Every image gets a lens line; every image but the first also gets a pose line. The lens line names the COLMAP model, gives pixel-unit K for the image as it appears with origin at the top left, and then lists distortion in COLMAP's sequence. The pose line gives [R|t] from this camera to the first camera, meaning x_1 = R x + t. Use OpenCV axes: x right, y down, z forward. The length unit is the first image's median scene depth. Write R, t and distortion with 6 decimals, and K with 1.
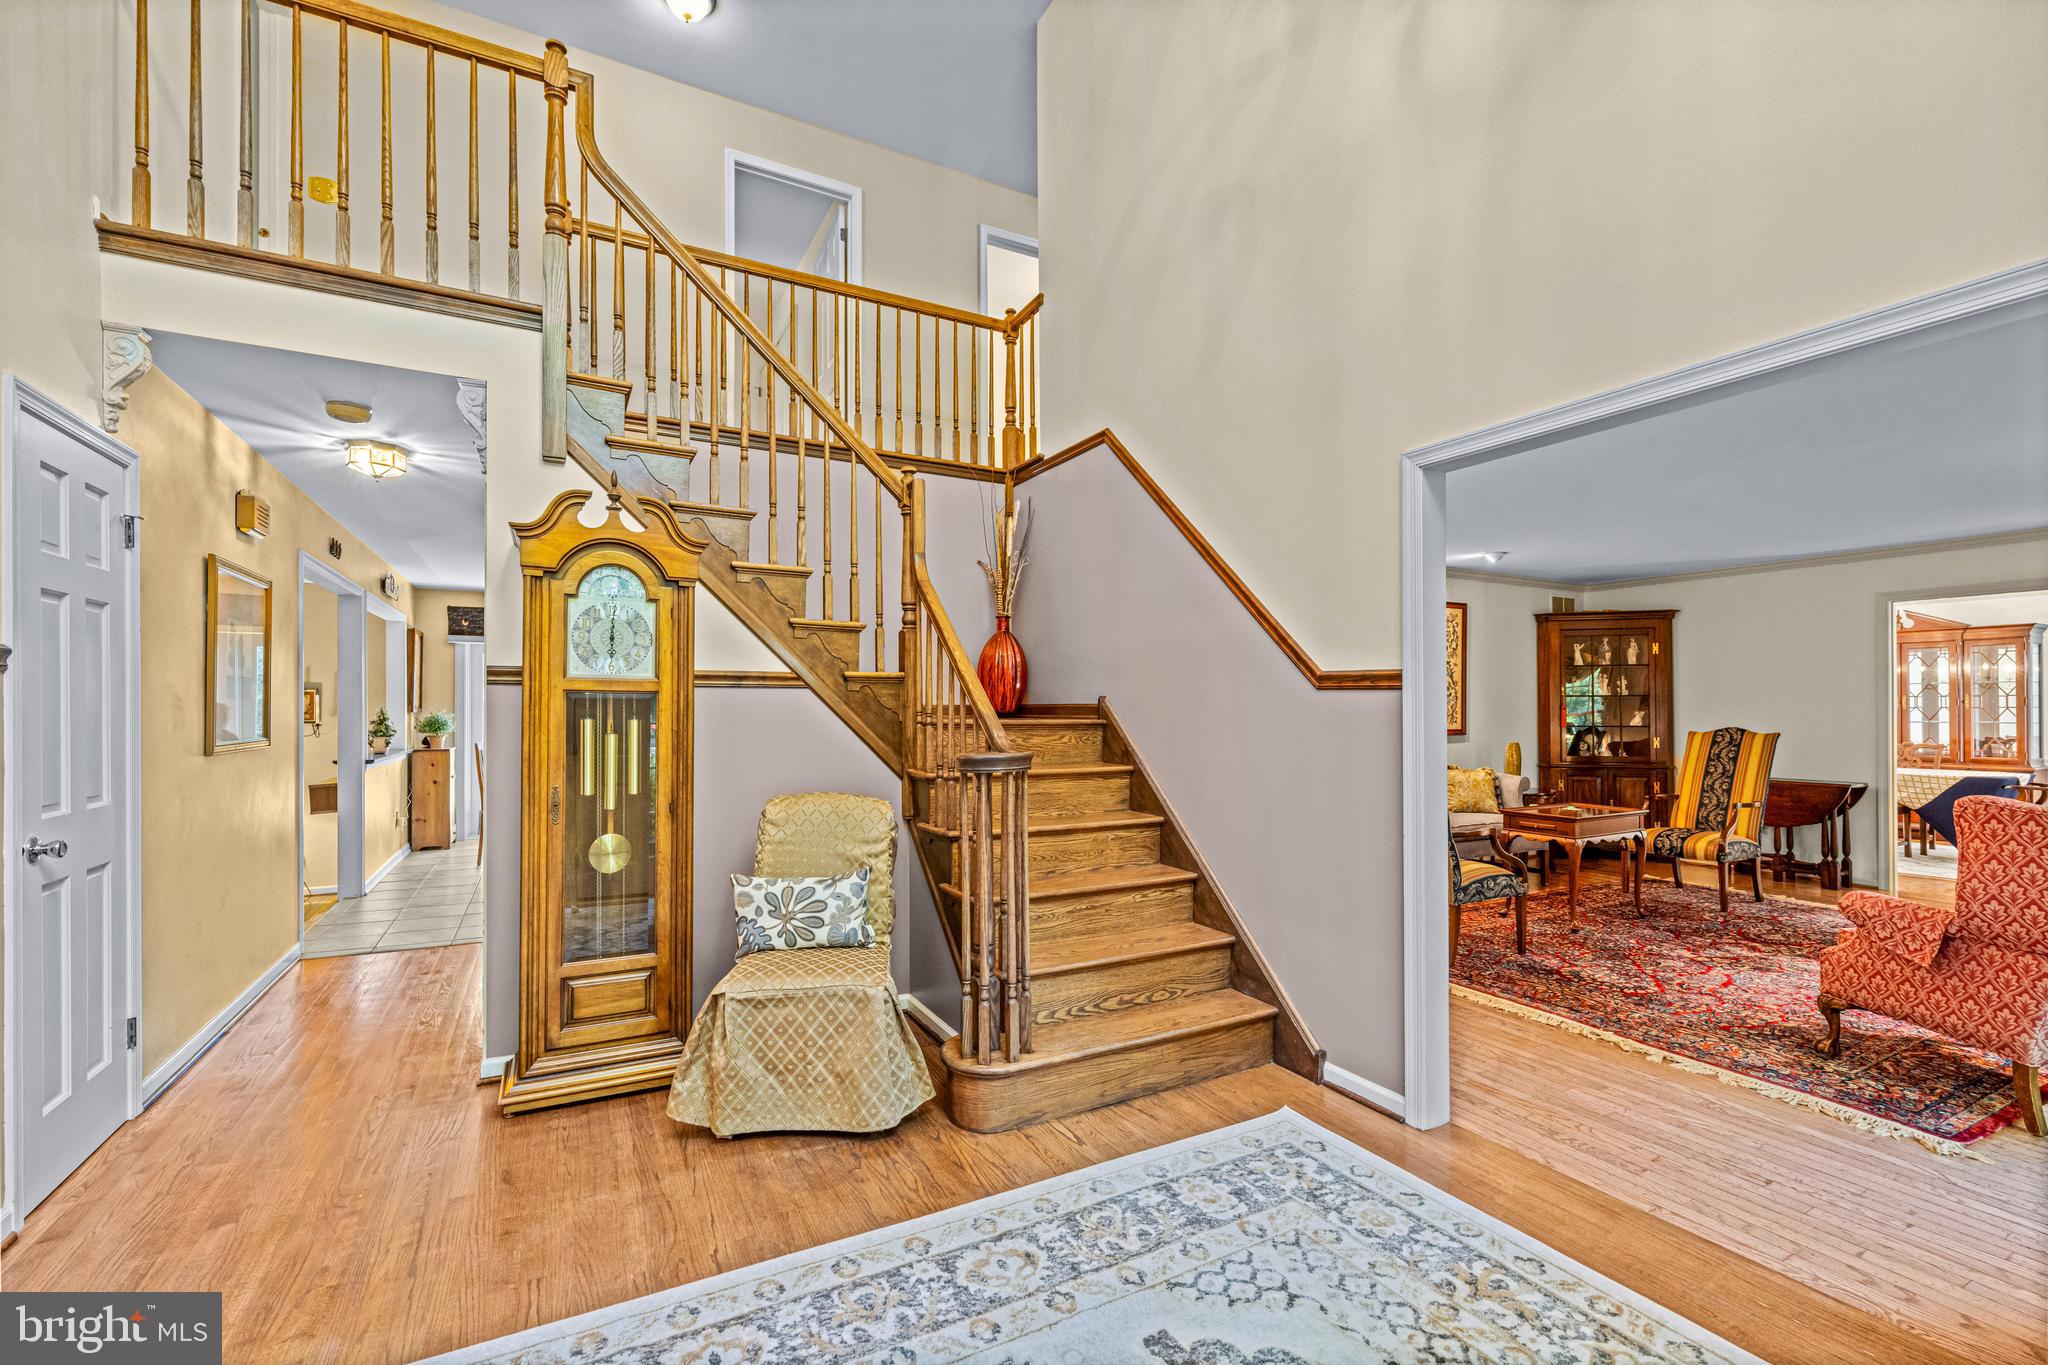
lens RADIAL K [[870.6, 0, 1021.6], [0, 870.6, 697.9], [0, 0, 1]] dist [0.002915, -0.000002]
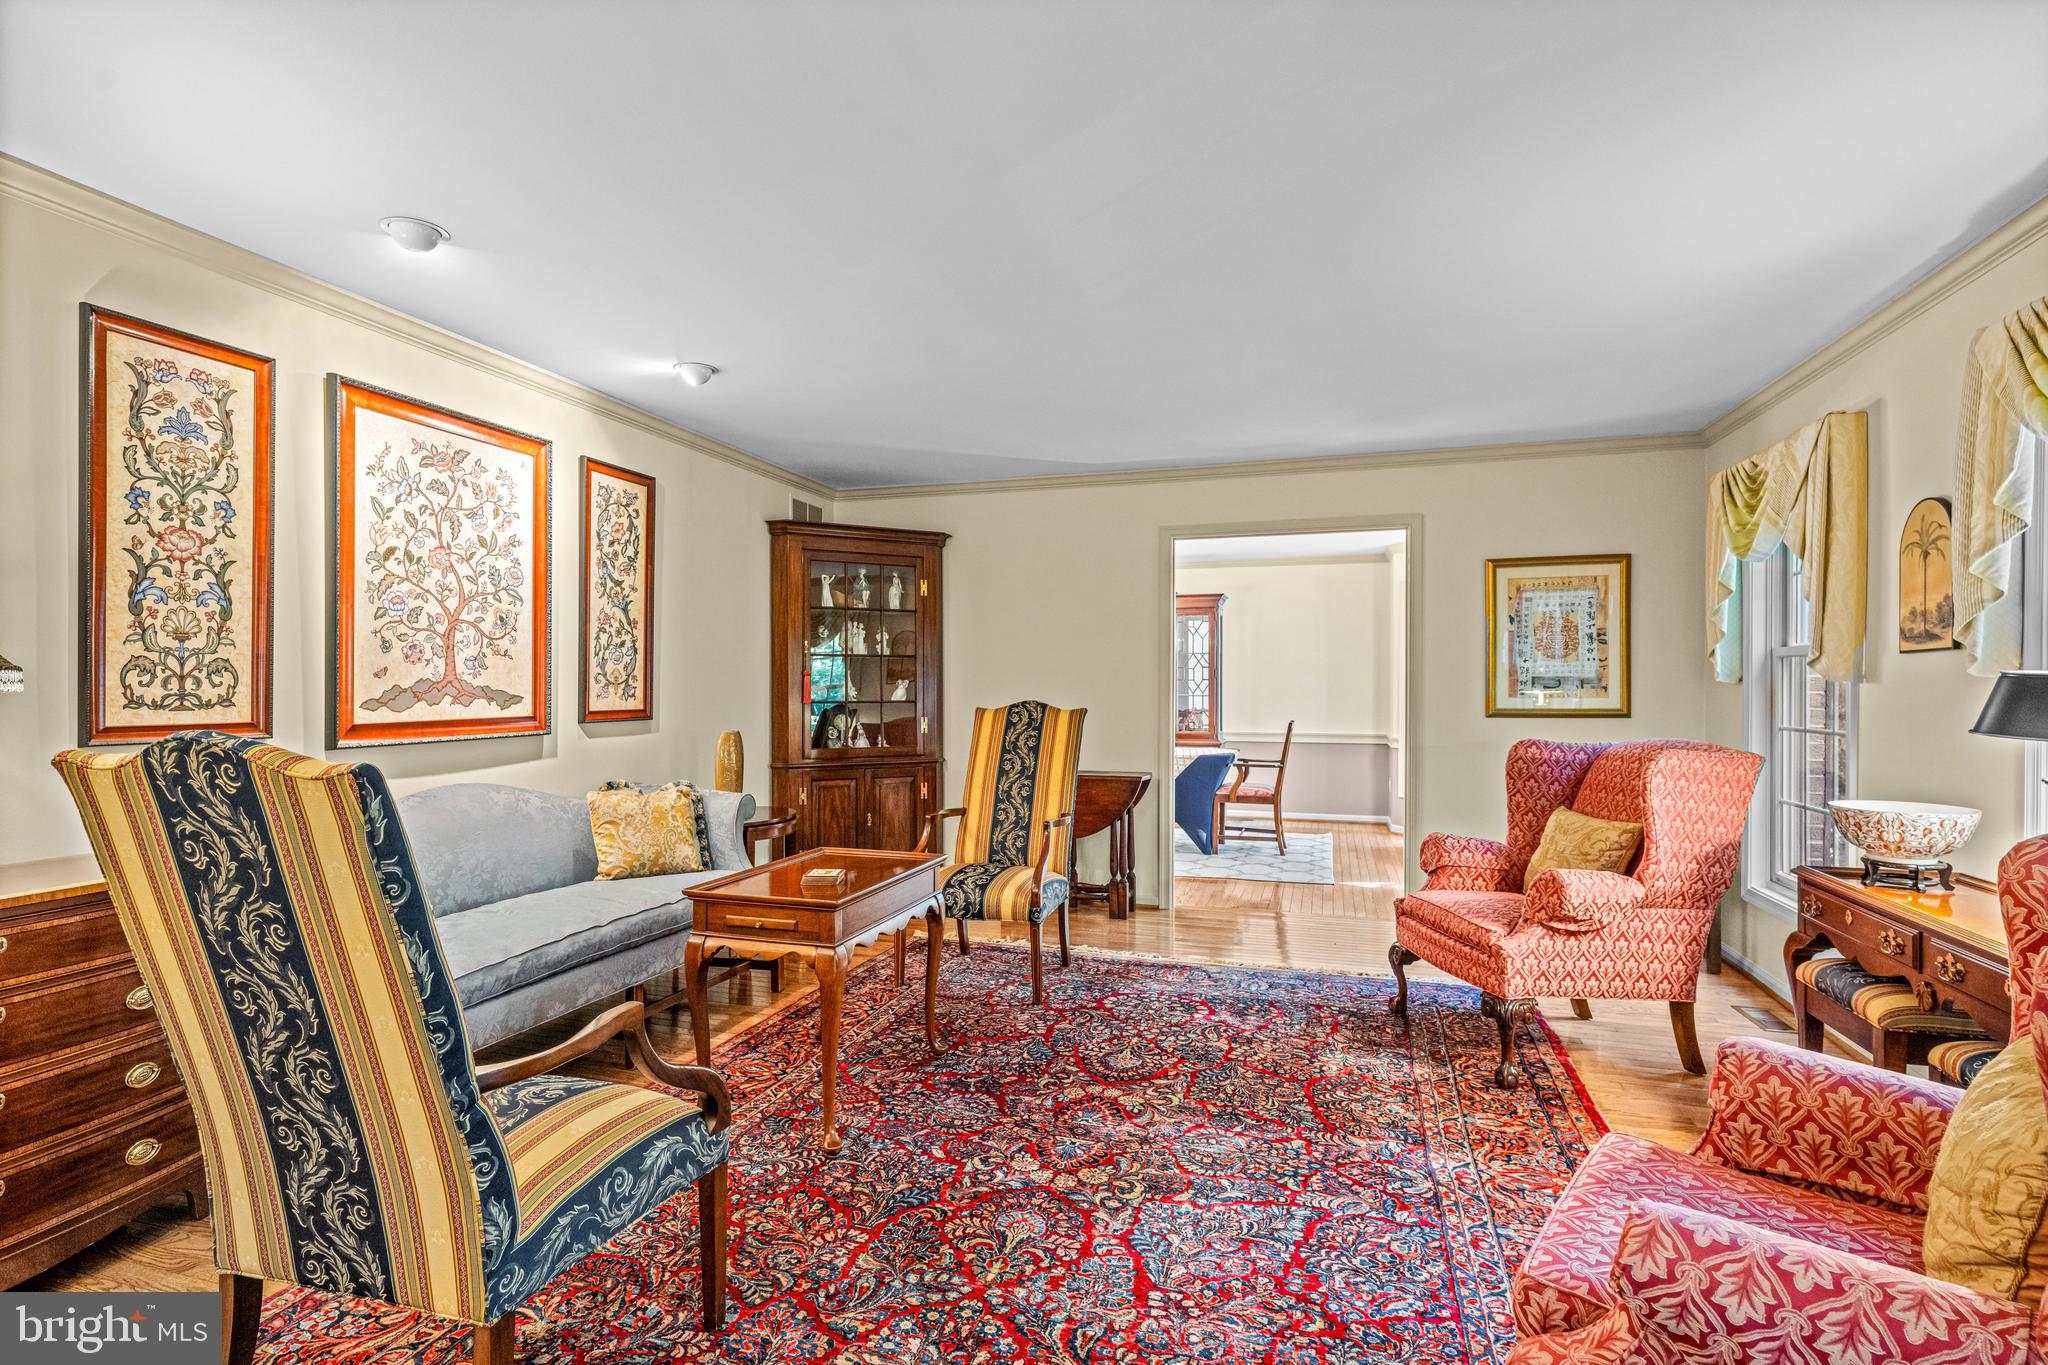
lens RADIAL K [[1026.7, 0, 1023.6], [0, 1026.7, 683.9], [0, 0, 1]] dist [0.000264, -0.000076]
pose [[0.717839, 0.001858, 0.696207, 0.231830], [-0.008210, 0.999949, 0.005796, 0.014489], [-0.696161, -0.009877, 0.717818, 0.381803]]
